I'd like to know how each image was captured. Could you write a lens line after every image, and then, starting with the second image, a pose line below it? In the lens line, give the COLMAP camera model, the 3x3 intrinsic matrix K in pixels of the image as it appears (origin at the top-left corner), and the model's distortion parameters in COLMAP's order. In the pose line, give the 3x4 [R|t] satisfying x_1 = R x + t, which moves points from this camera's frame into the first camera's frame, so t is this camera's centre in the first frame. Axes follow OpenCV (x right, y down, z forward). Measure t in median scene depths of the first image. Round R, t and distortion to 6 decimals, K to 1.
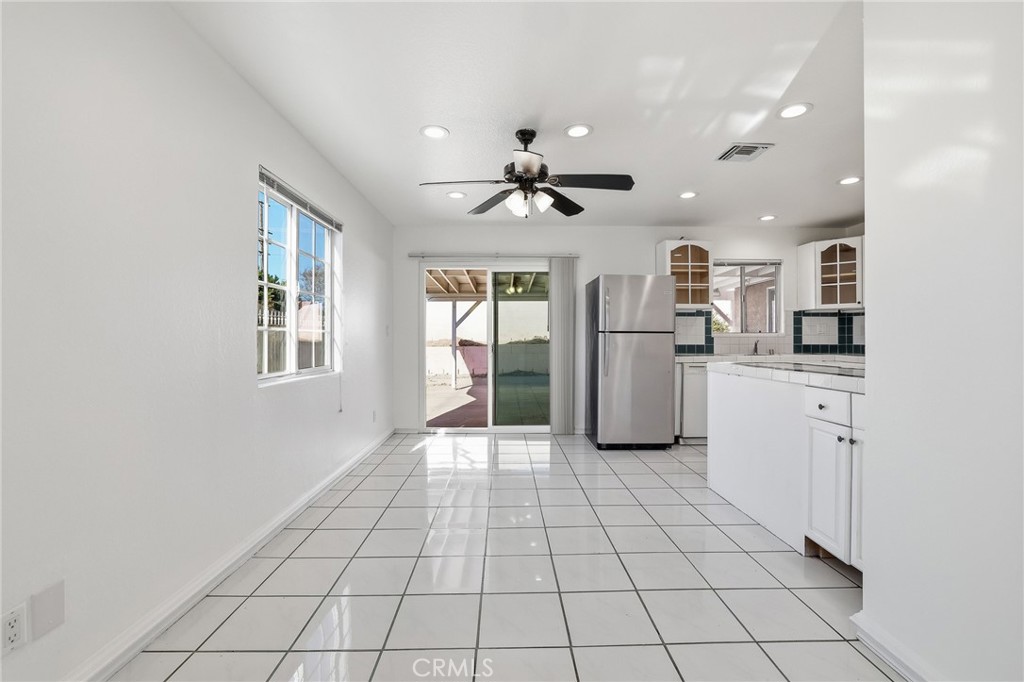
lens RADIAL K [[451.8, 0, 515.9], [0, 451.8, 331.5], [0, 0, 1]] dist [-0.027423, 0.007357]
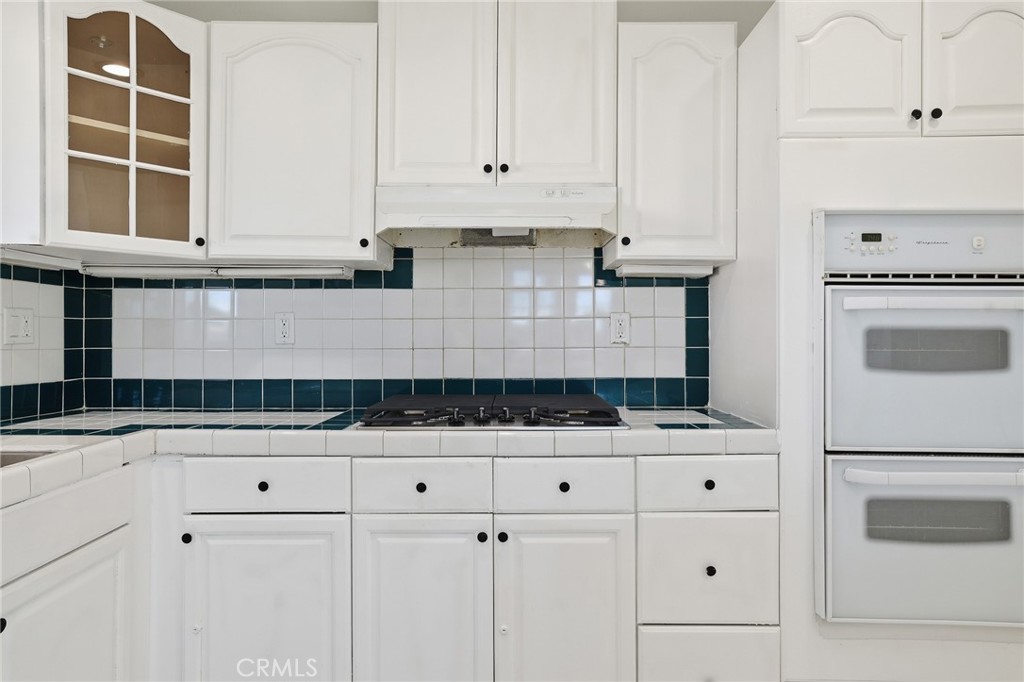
lens RADIAL K [[625.7, 0, 516.3], [0, 625.7, 343.1], [0, 0, 1]] dist [-0.001511, 0.001533]
pose [[0.018600, -0.006952, 0.999803, 0.318879], [-0.016793, 0.999833, 0.007264, -0.003560], [-0.999686, -0.016925, 0.018480, 0.699283]]
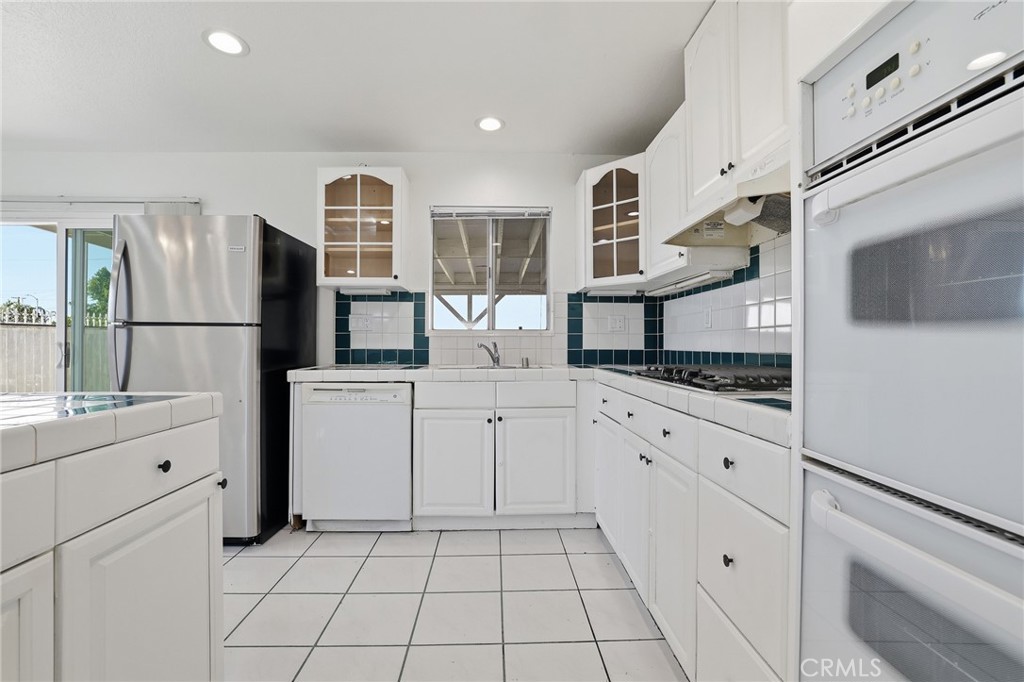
lens RADIAL K [[451.8, 0, 513.7], [0, 451.8, 336.1], [0, 0, 1]] dist [-0.027423, 0.007357]
pose [[0.999963, 0.002422, 0.008242, 0.547552], [-0.002419, 0.999997, -0.000351, 0.011640], [-0.008243, 0.000331, 0.999966, 0.405511]]
